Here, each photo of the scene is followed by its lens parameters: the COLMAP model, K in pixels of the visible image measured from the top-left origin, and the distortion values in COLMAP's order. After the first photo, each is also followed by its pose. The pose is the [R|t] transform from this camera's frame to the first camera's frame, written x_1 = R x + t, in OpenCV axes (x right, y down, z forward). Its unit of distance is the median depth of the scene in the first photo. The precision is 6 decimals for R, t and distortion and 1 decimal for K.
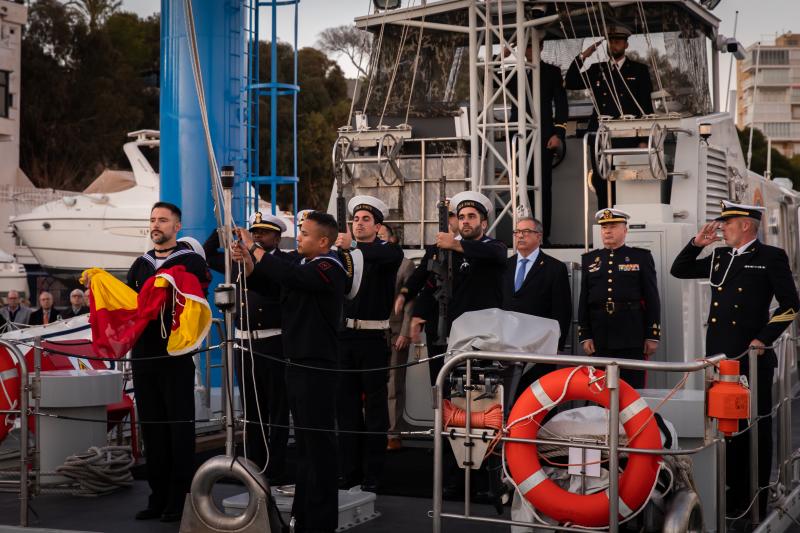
lens RADIAL K [[1434.0, 0, 329.5], [0, 1434.0, 221.3], [0, 0, 1]] dist [-0.006185, 0.113699]
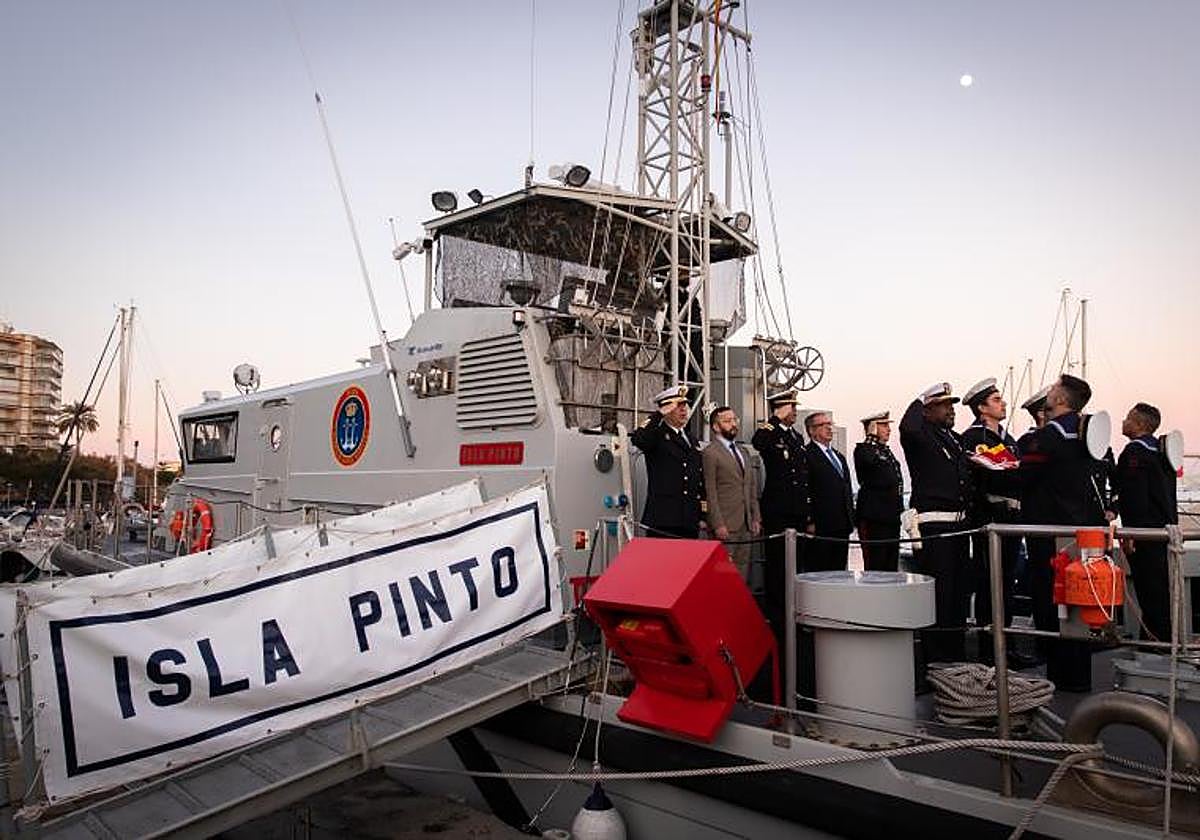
lens RADIAL K [[953.8, 0, 630.1], [0, 953.8, 420.0], [0, 0, 1]] dist [0.000603, -0.001223]
pose [[0.349399, 0.074938, 0.933973, -0.565306], [-0.030839, 0.997176, -0.068472, 0.053909], [-0.936466, -0.004879, 0.350723, 0.794063]]
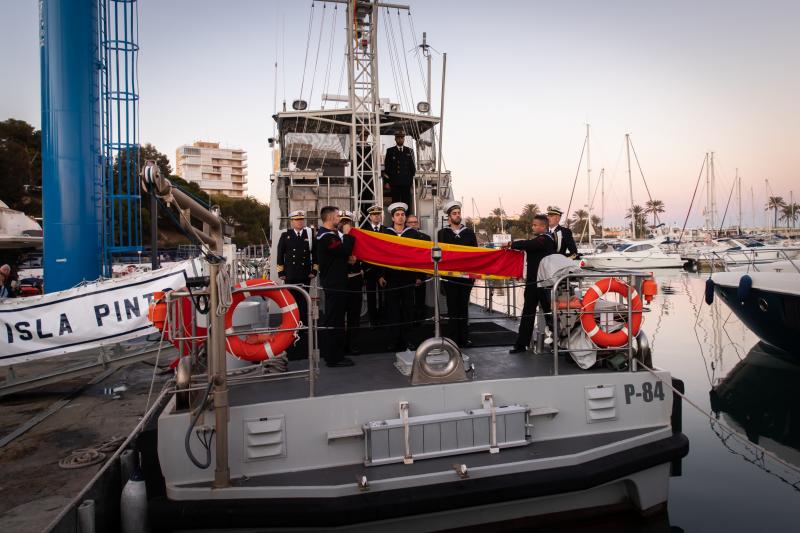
lens RADIAL K [[600.6, 0, 443.7], [0, 600.6, 236.0], [0, 0, 1]] dist [0.015729, 0.000248]
pose [[0.754985, -0.011881, 0.655634, -0.378425], [-0.001478, 0.999802, 0.019819, 0.009473], [-0.655740, -0.015932, 0.754819, 0.261386]]
